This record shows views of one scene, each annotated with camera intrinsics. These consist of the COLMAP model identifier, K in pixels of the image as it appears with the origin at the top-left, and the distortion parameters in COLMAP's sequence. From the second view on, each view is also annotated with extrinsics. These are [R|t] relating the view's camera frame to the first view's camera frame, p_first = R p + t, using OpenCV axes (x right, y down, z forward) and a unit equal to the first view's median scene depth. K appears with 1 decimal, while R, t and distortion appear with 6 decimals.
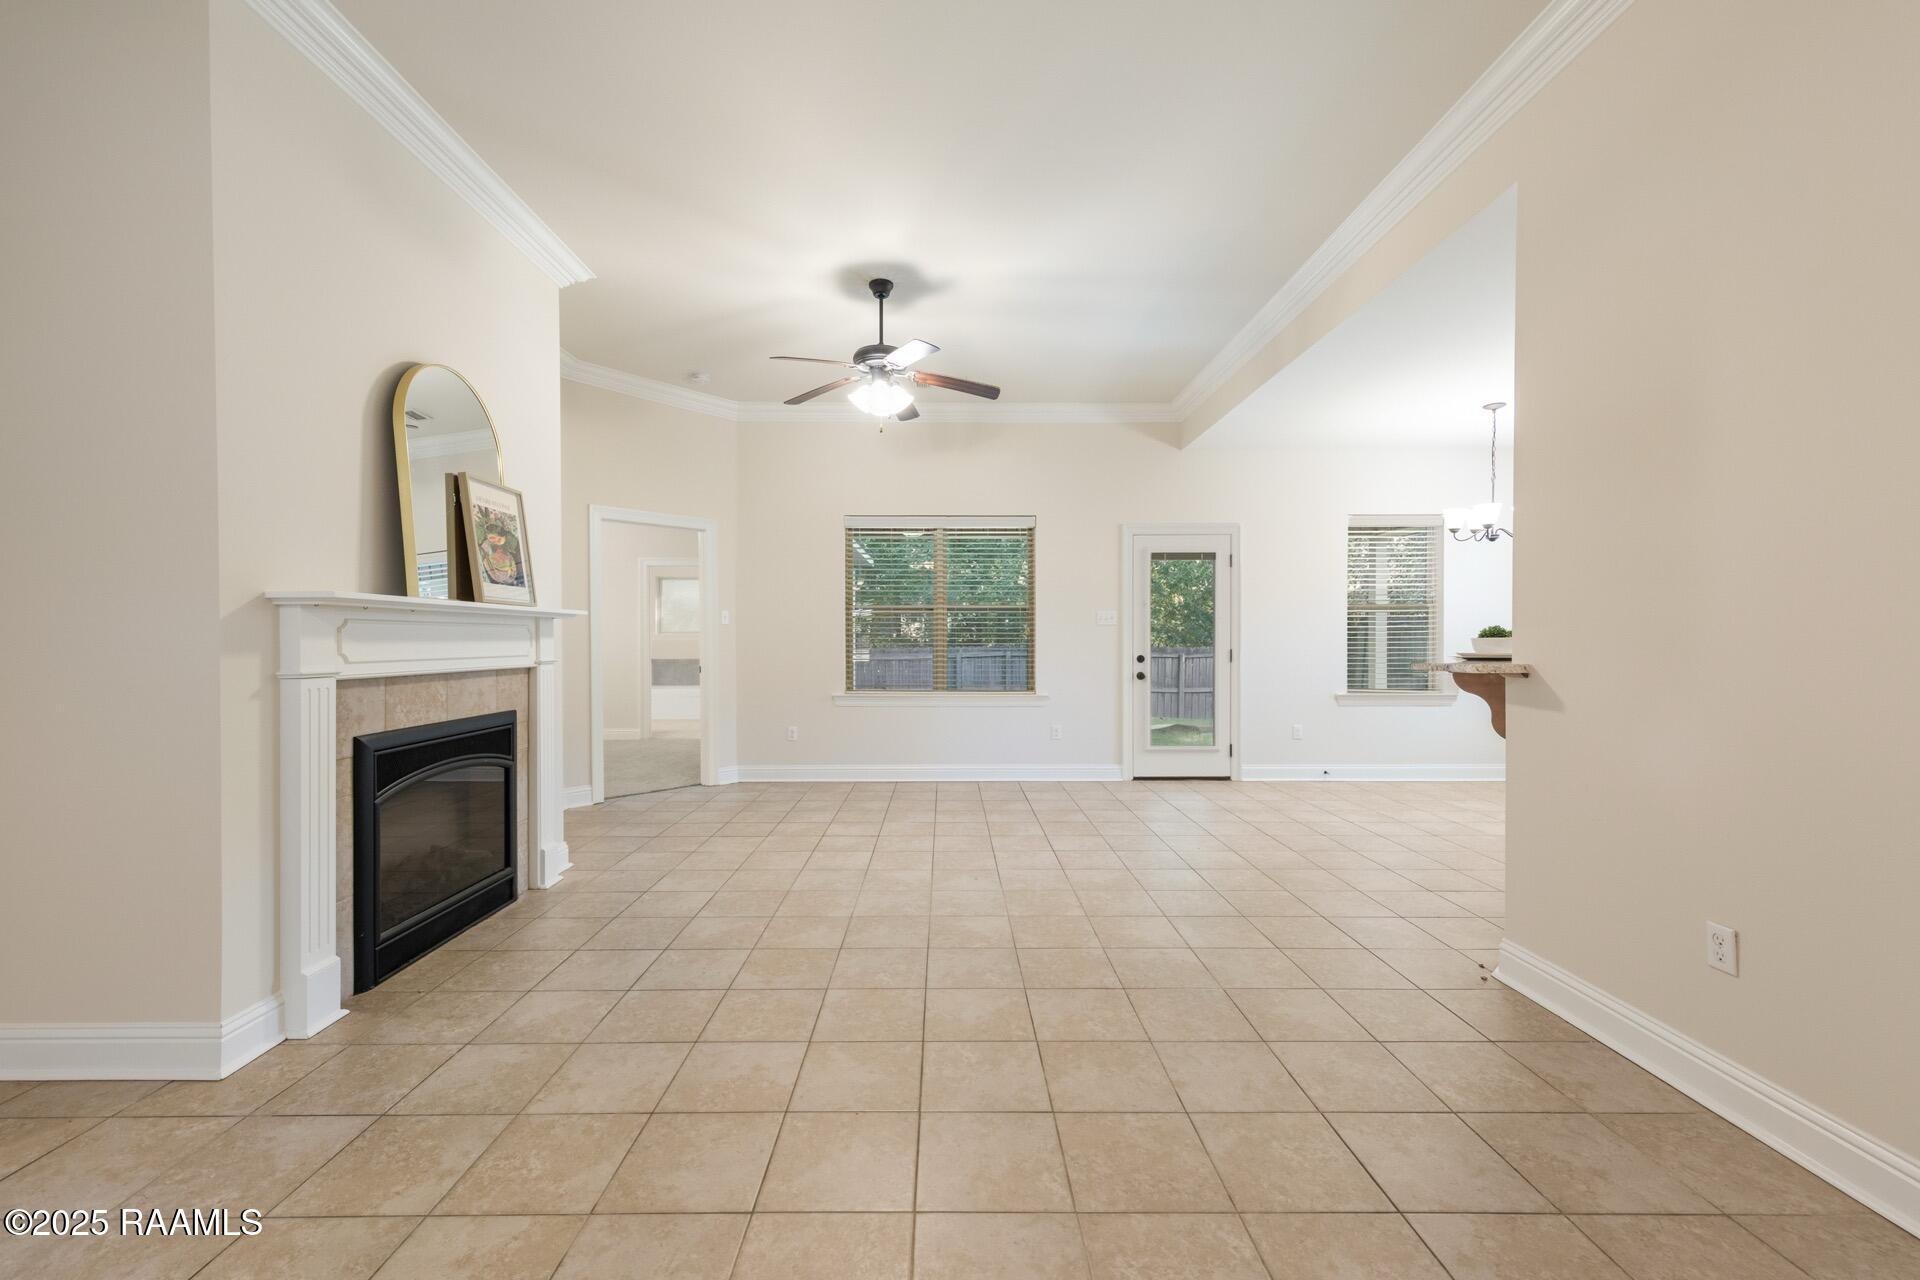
lens RADIAL K [[764.8, 0, 947.1], [0, 764.8, 644.4], [0, 0, 1]] dist [0.004470, 0.000105]
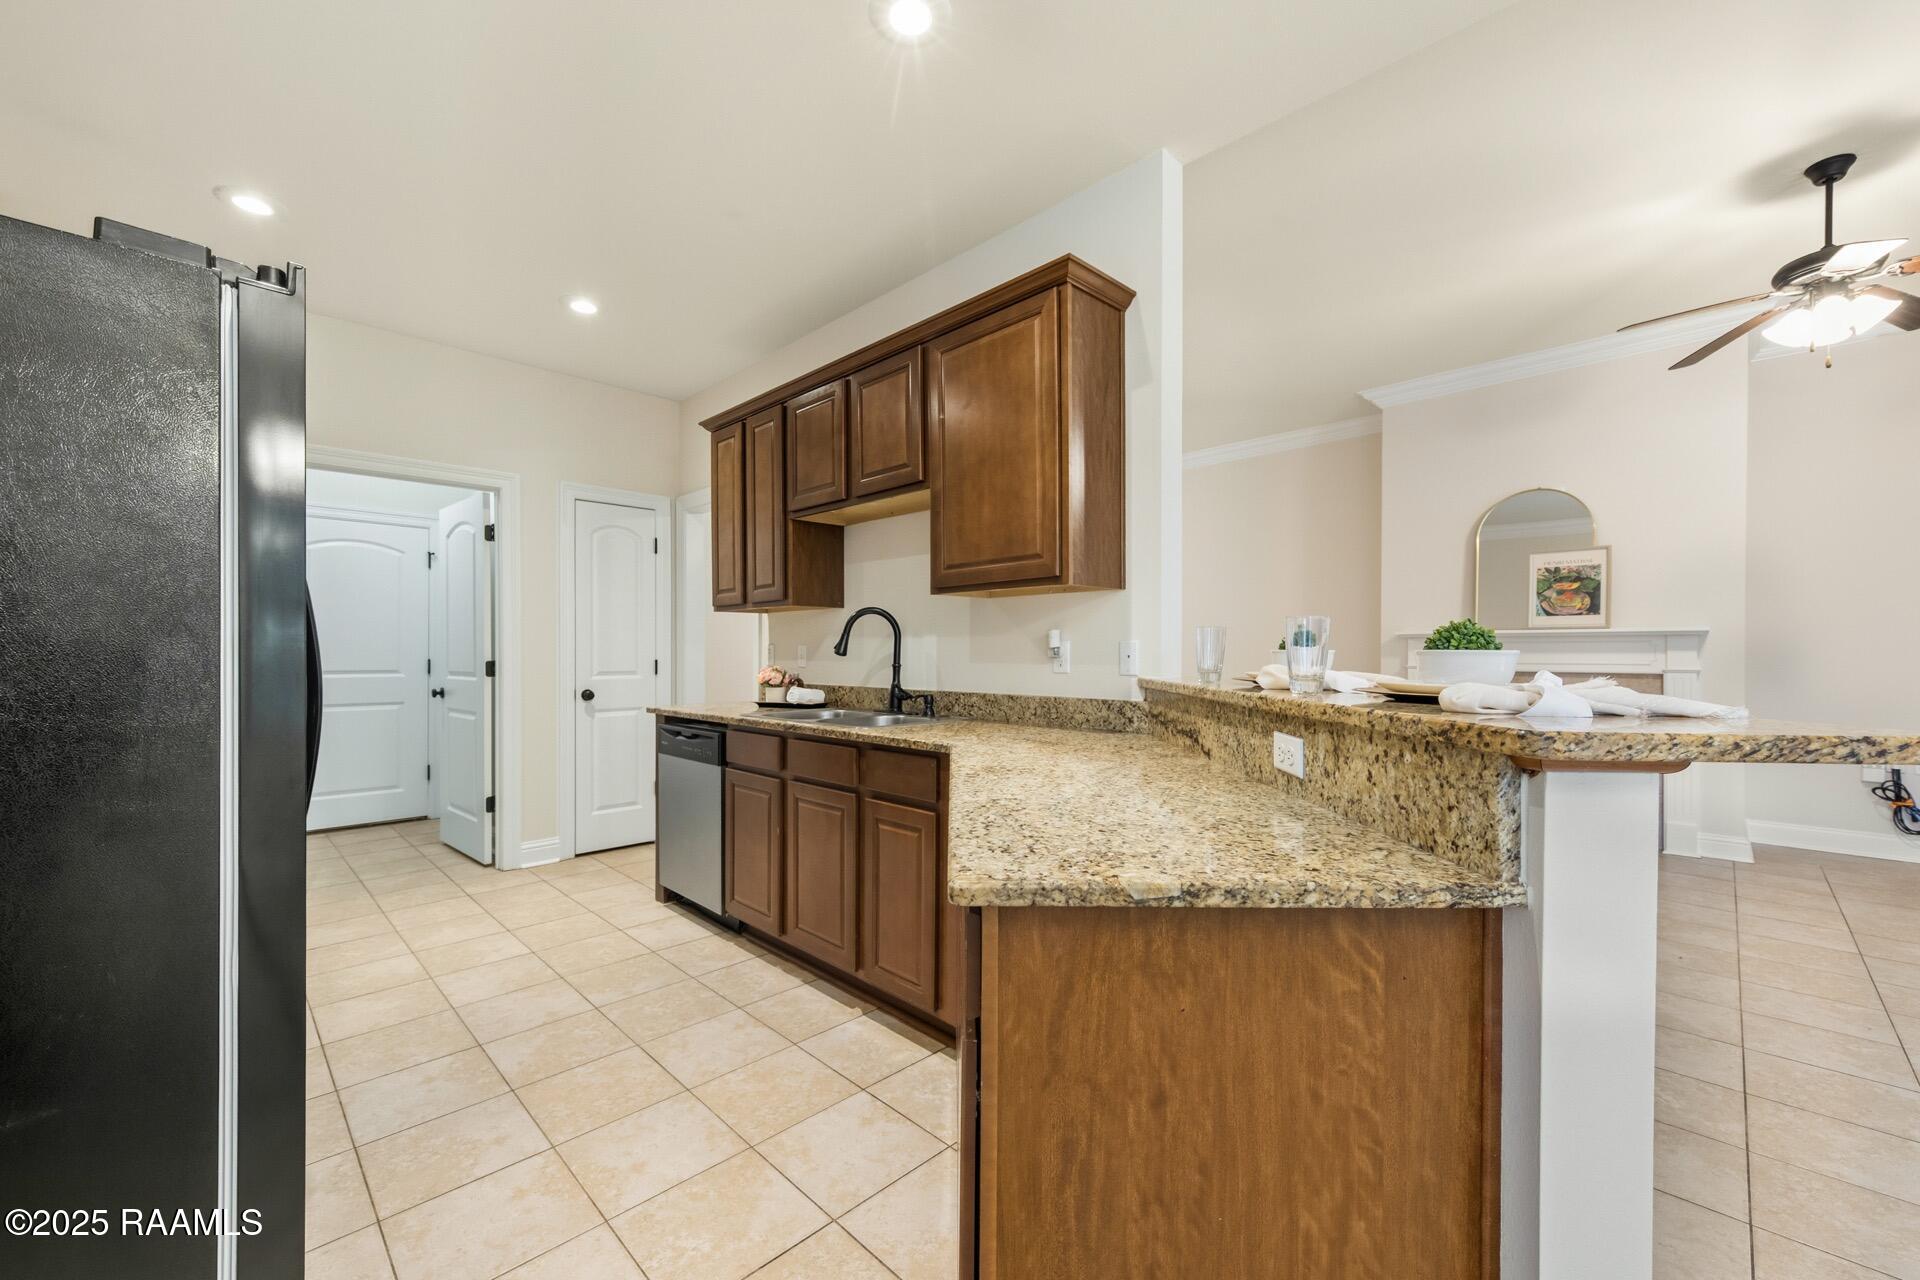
lens RADIAL K [[758.2, 0, 958.4], [0, 758.2, 652.6], [0, 0, 1]] dist [0.003999, -0.000033]
pose [[-0.711778, 0.000779, -0.702404, 1.313430], [-0.004905, 0.999969, 0.006079, -0.008691], [0.702387, 0.007772, -0.711753, 1.219861]]
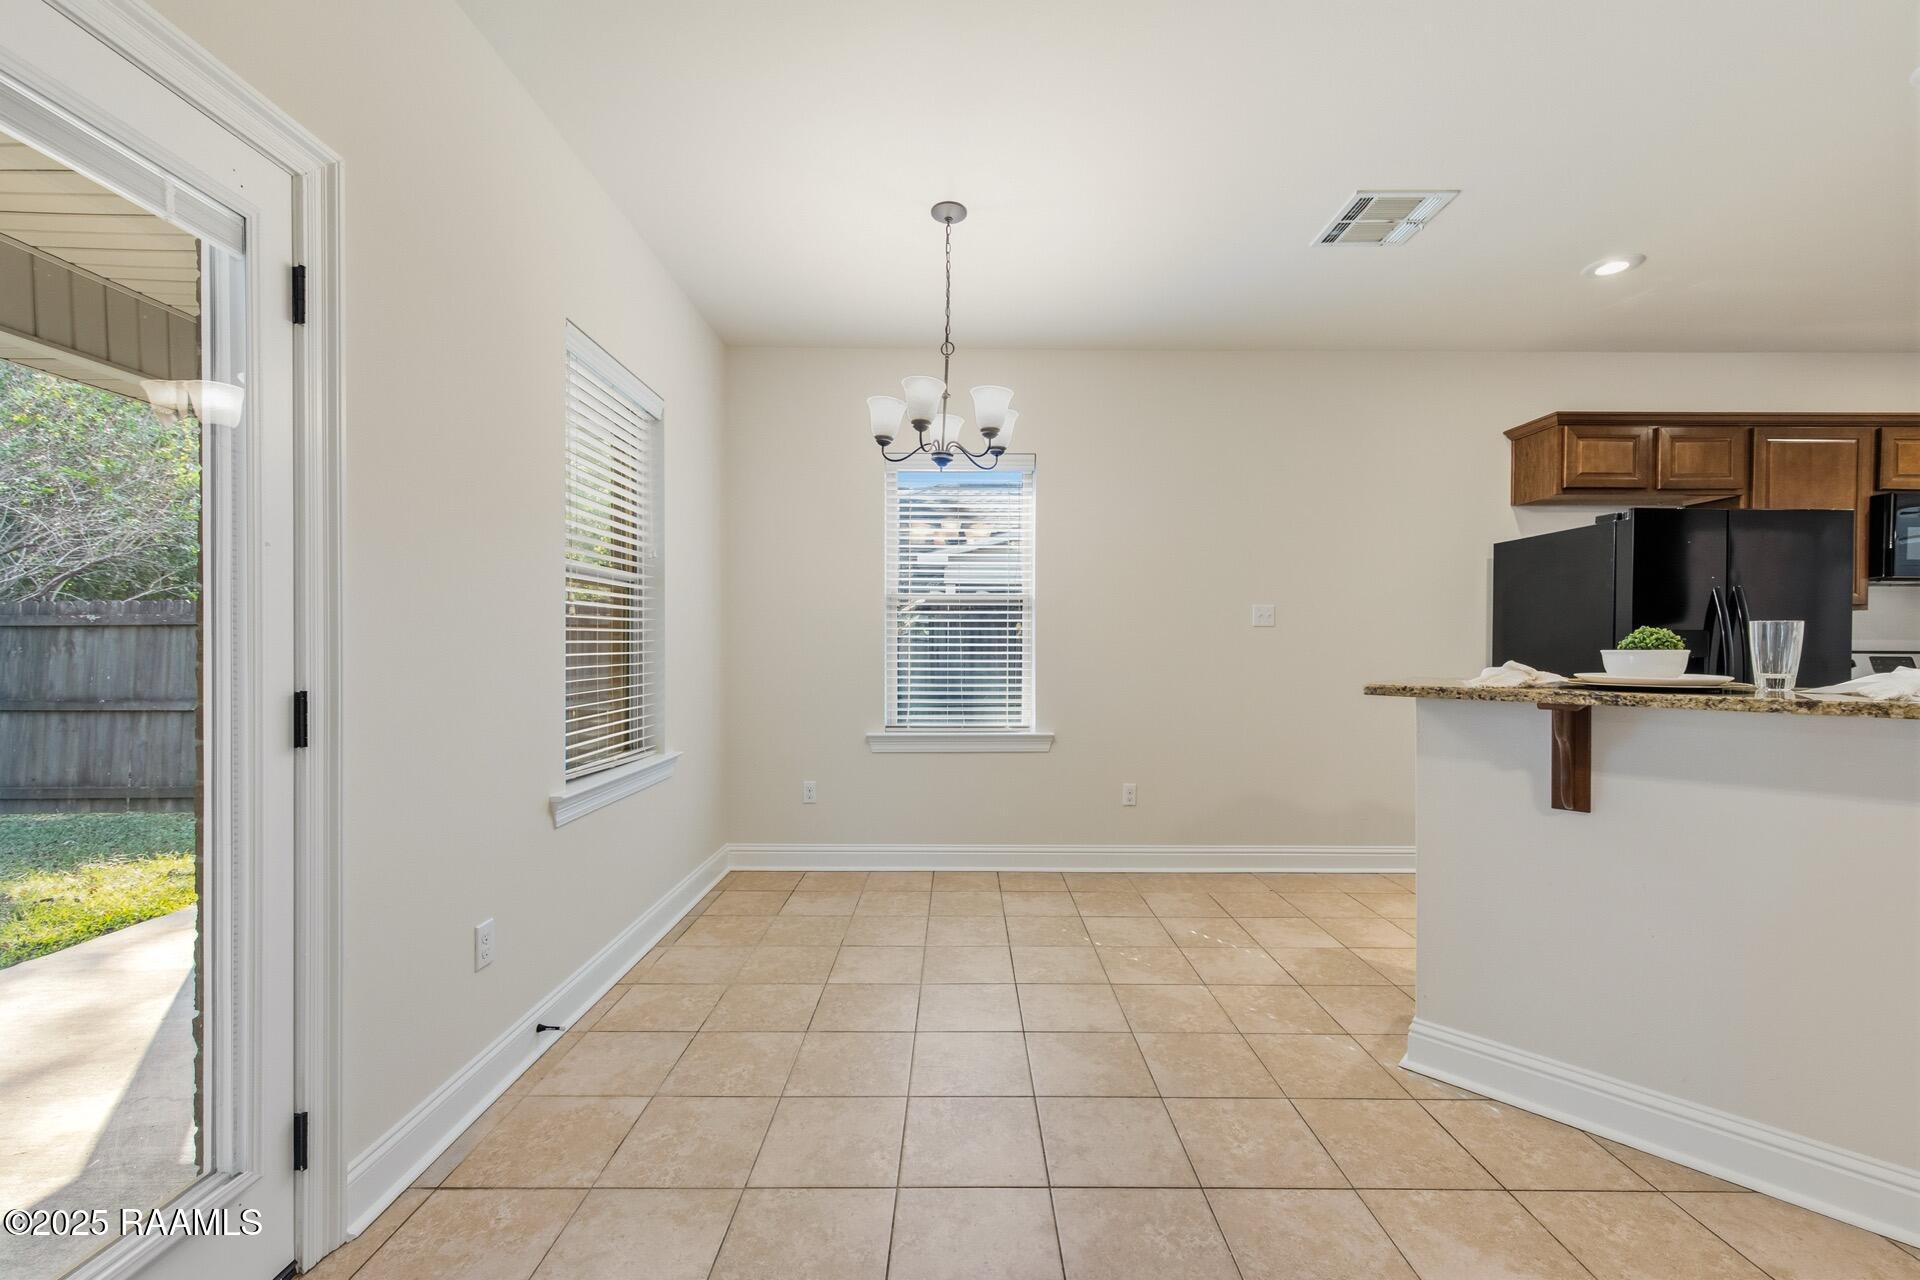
lens RADIAL K [[758.2, 0, 958.4], [0, 758.2, 652.6], [0, 0, 1]] dist [0.003999, -0.000033]
pose [[0.002445, -0.007865, 0.999966, 0.294942], [0.002689, 0.999966, 0.007858, -0.012569], [-0.999993, 0.002670, 0.002466, 1.605555]]
